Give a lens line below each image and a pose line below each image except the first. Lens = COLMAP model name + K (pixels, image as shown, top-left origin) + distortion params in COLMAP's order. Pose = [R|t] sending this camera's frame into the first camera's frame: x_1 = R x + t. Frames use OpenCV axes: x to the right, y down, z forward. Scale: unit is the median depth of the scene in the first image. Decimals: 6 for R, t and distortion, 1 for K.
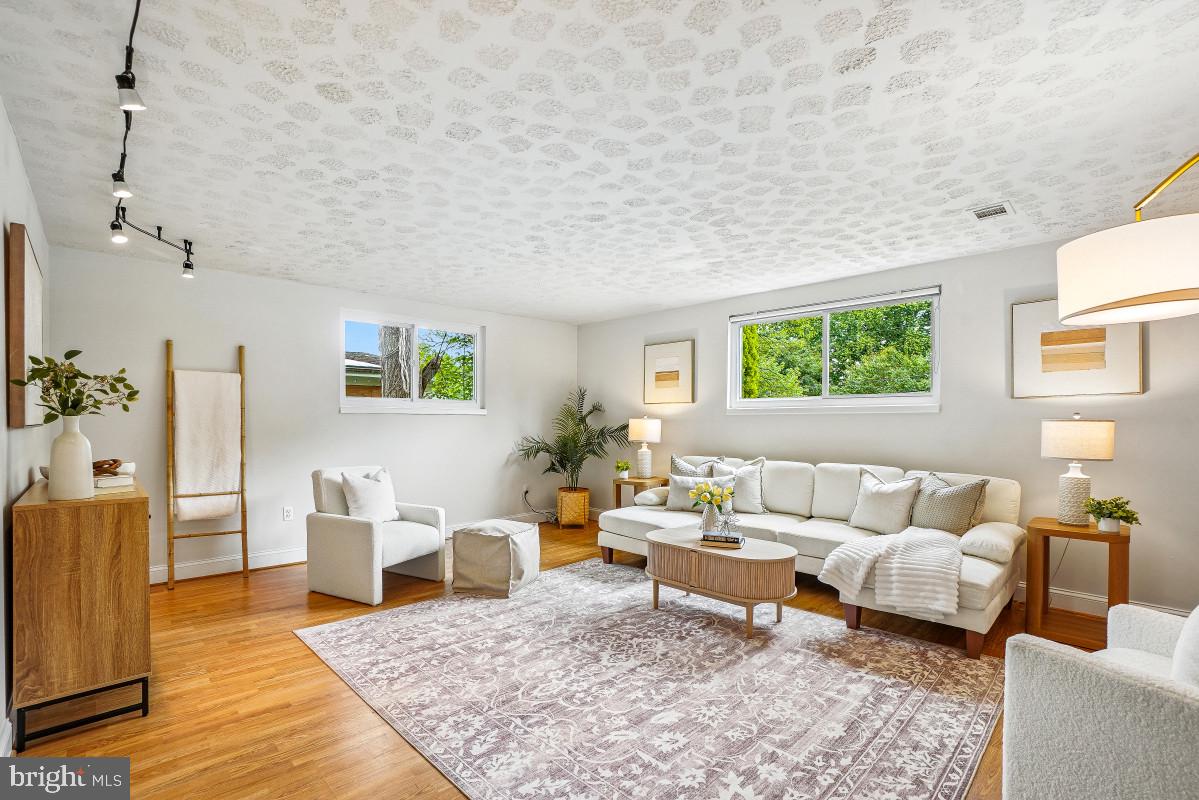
lens RADIAL K [[528.4, 0, 599.5], [0, 528.4, 404.0], [0, 0, 1]] dist [-0.002677, -0.000336]
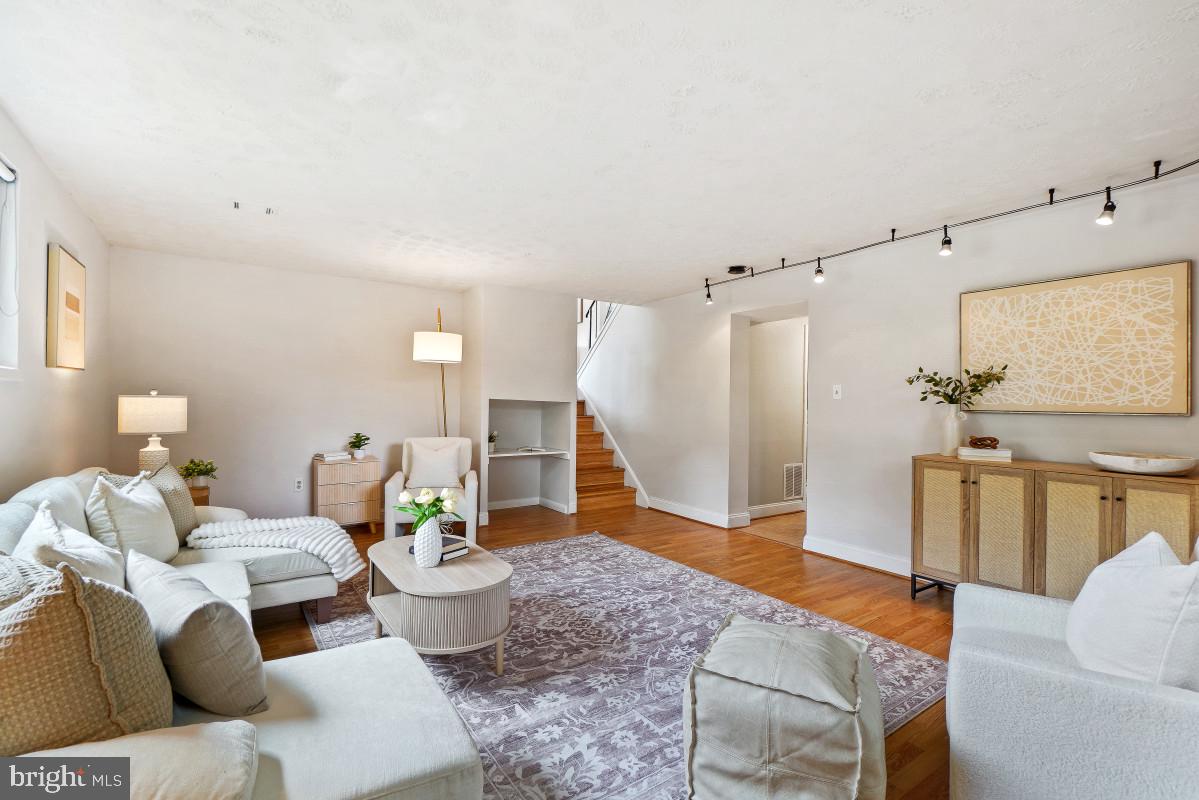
lens RADIAL K [[528.4, 0, 599.5], [0, 528.4, 404.0], [0, 0, 1]] dist [-0.002677, -0.000336]
pose [[-0.985131, -0.012366, 0.171359, -0.178396], [-0.016843, 0.999553, -0.024696, 0.065821], [-0.170977, -0.027215, -0.984899, 2.191137]]
